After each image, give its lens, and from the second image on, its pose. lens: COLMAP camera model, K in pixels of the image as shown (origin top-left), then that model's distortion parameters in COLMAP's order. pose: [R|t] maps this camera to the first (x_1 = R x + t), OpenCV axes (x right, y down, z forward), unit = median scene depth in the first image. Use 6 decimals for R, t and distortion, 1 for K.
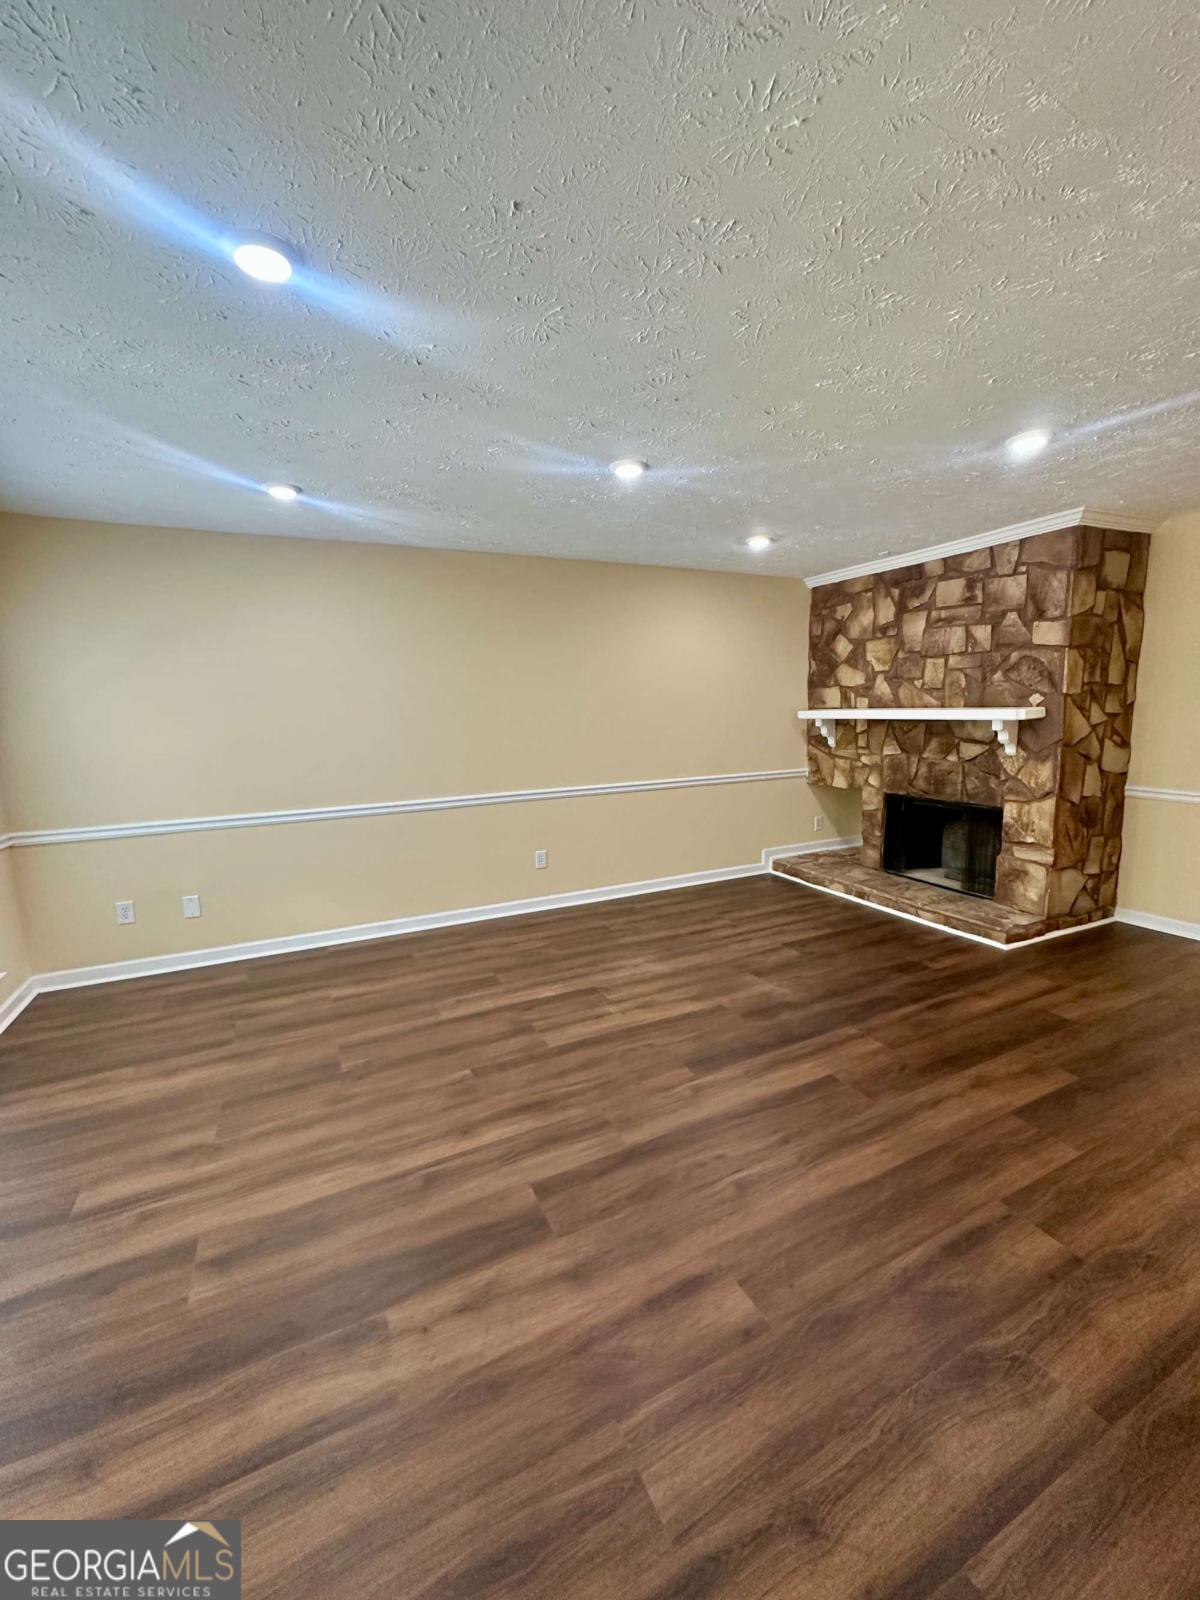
lens RADIAL K [[638.8, 0, 598.6], [0, 638.8, 800.3], [0, 0, 1]] dist [-0.001868, -0.000274]
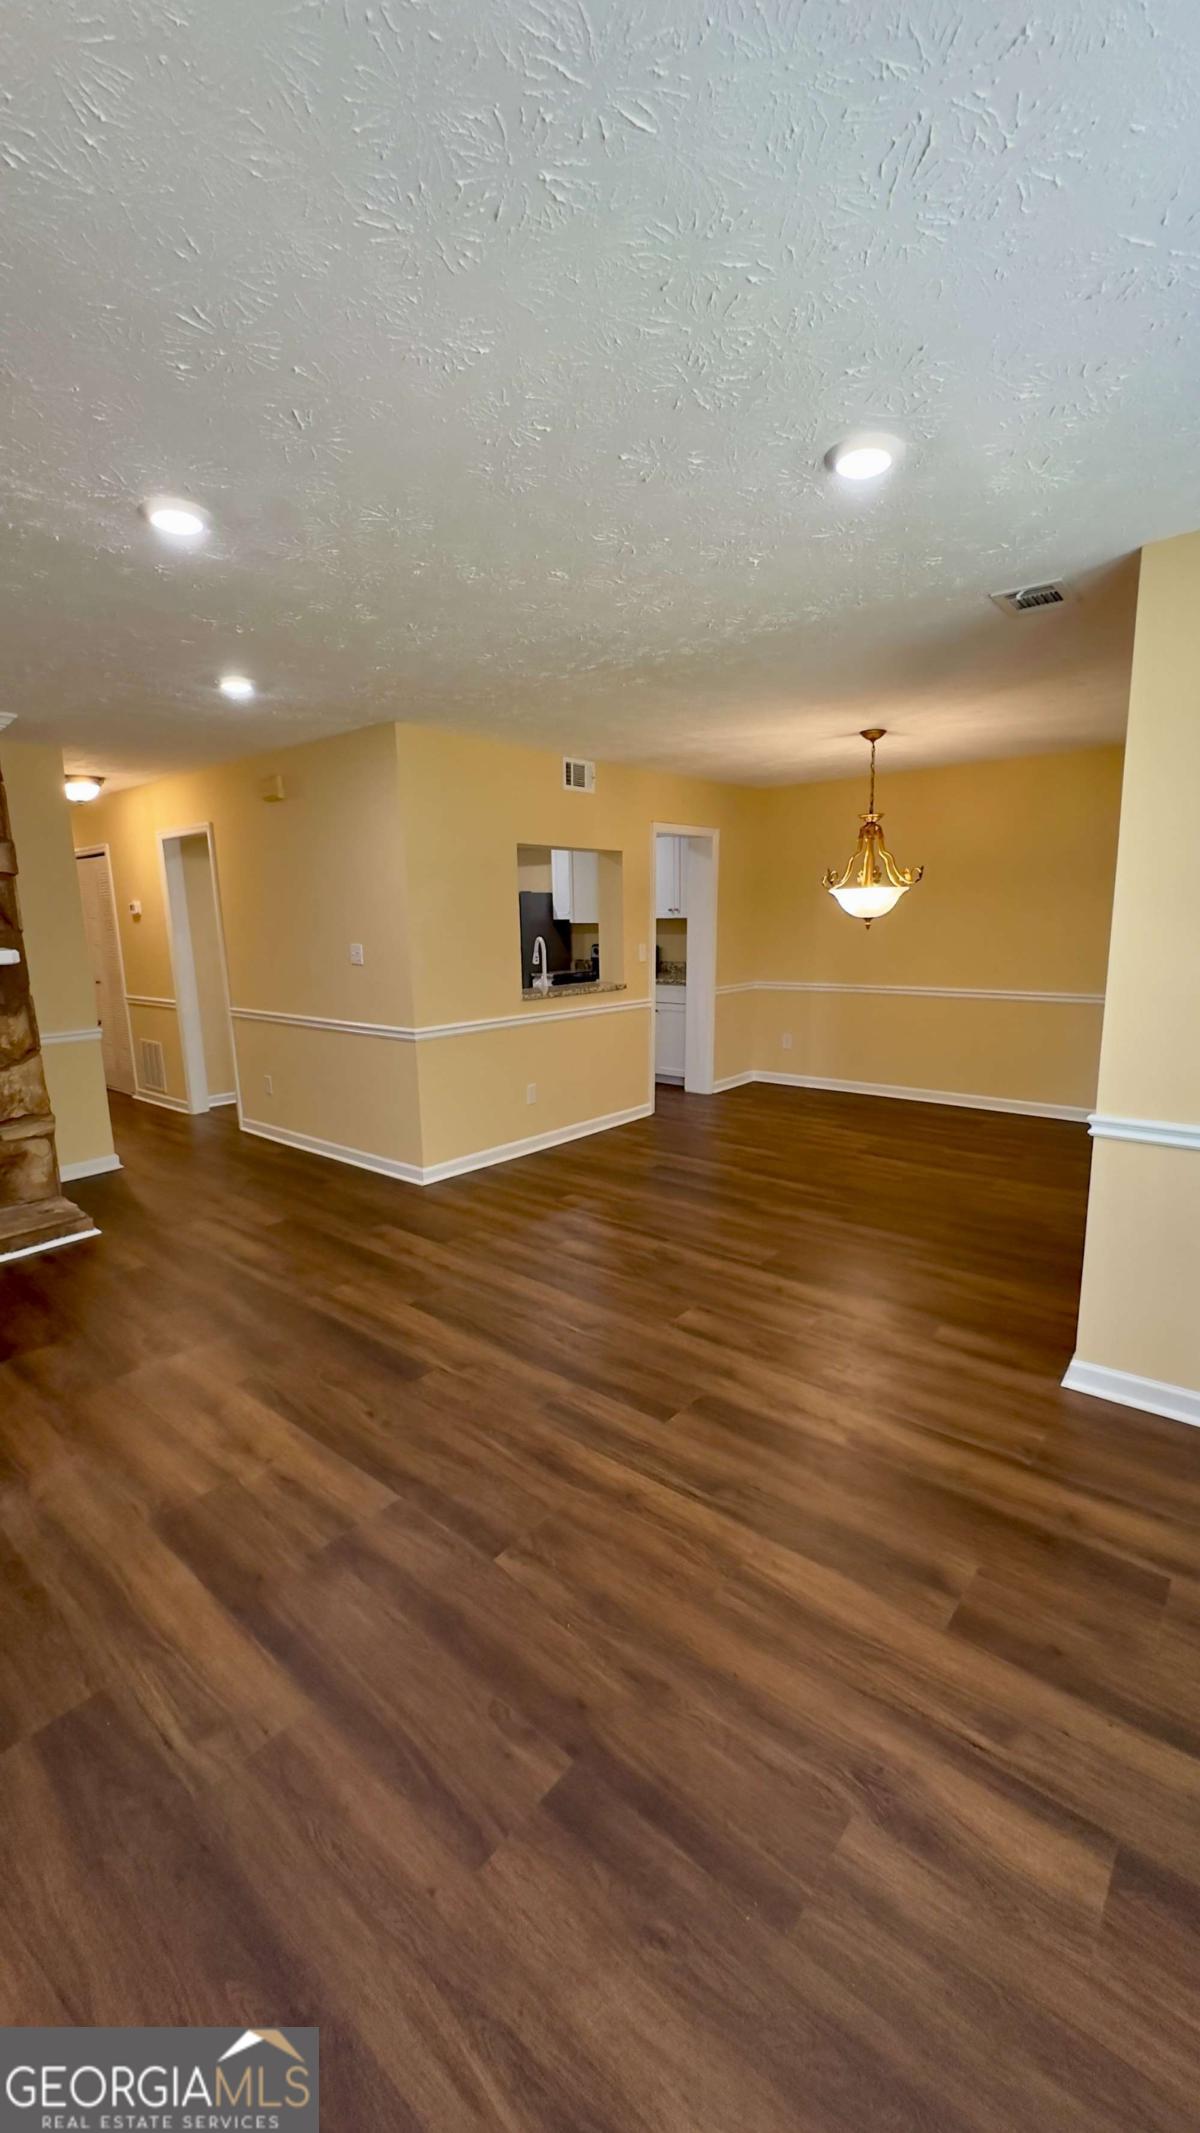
lens RADIAL K [[847.2, 0, 607.2], [0, 847.2, 1071.1], [0, 0, 1]] dist [0.001775, 0.000065]
pose [[-0.419028, -0.137349, 0.897525, -0.872932], [0.158844, 0.962159, 0.221400, -0.161008], [-0.893971, 0.235339, -0.381355, 1.090946]]
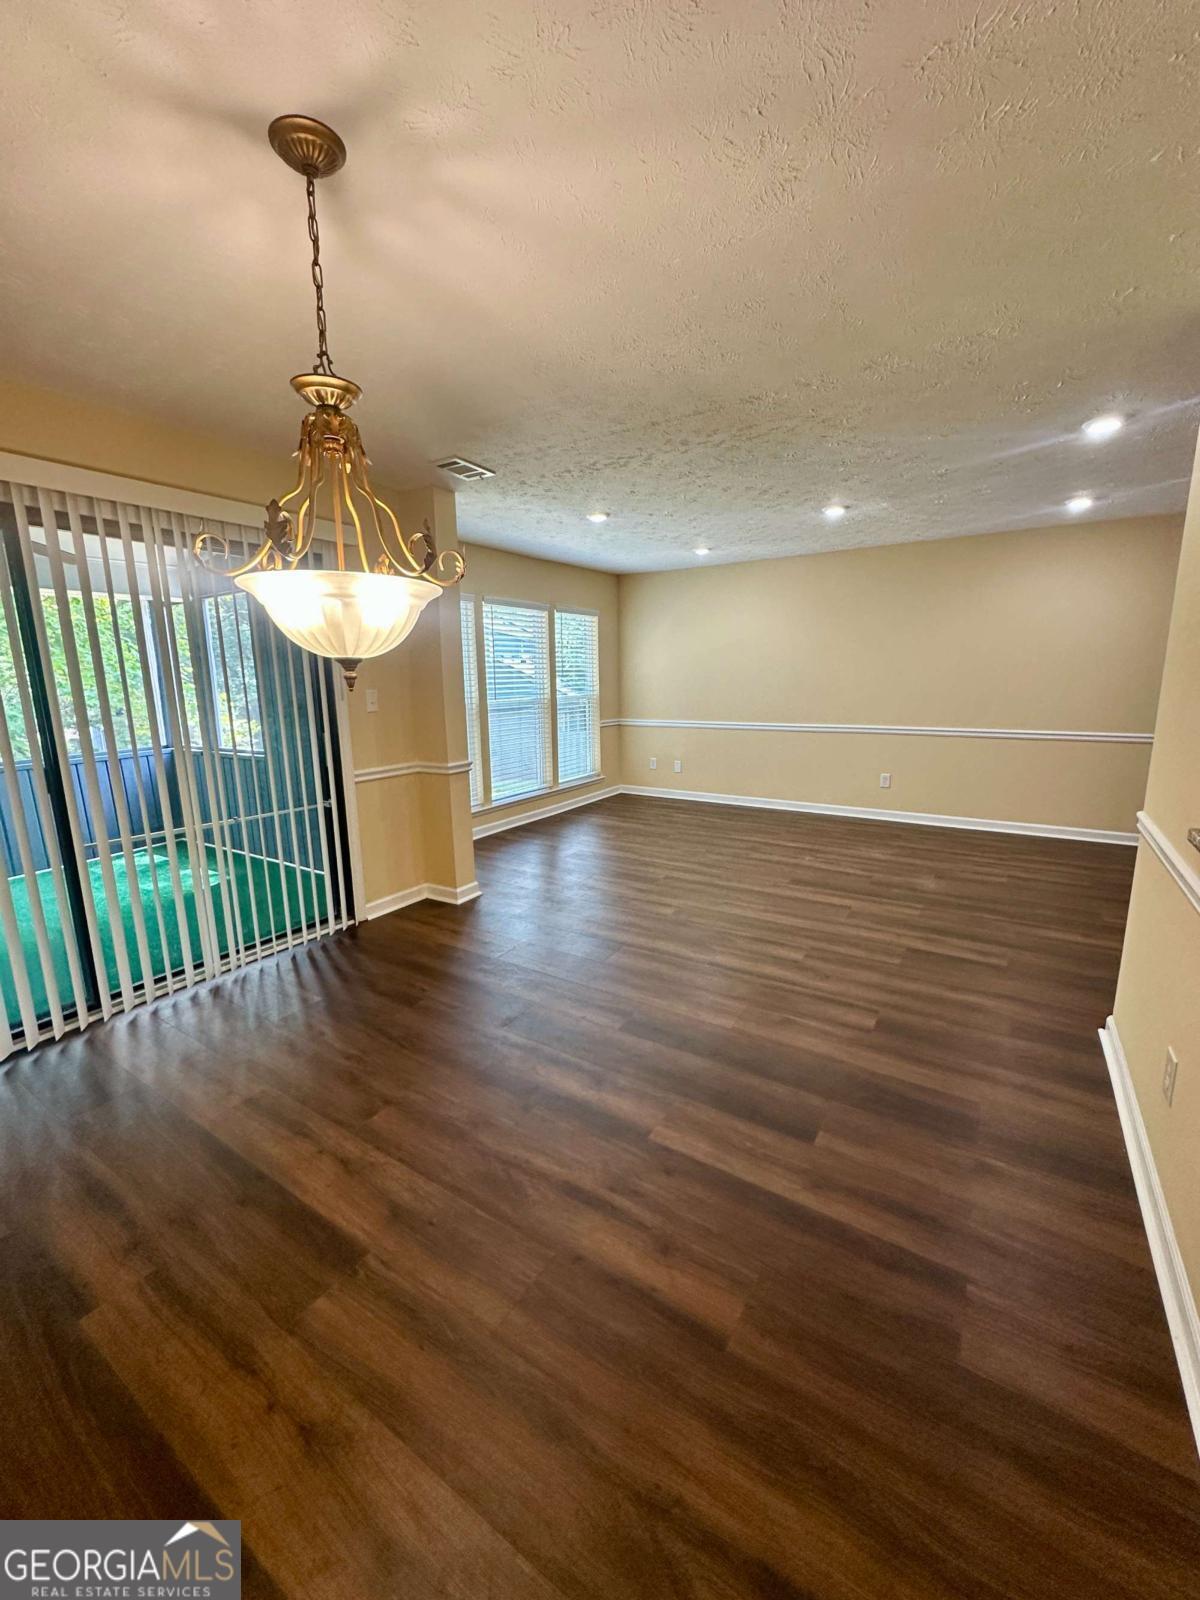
lens RADIAL K [[638.8, 0, 598.0], [0, 638.8, 797.2], [0, 0, 1]] dist [-0.001868, -0.000274]
pose [[0.523165, 0.179032, -0.833214, 1.217163], [-0.120341, 0.983408, 0.135744, 0.035571], [0.843692, 0.029254, 0.536030, -0.329393]]
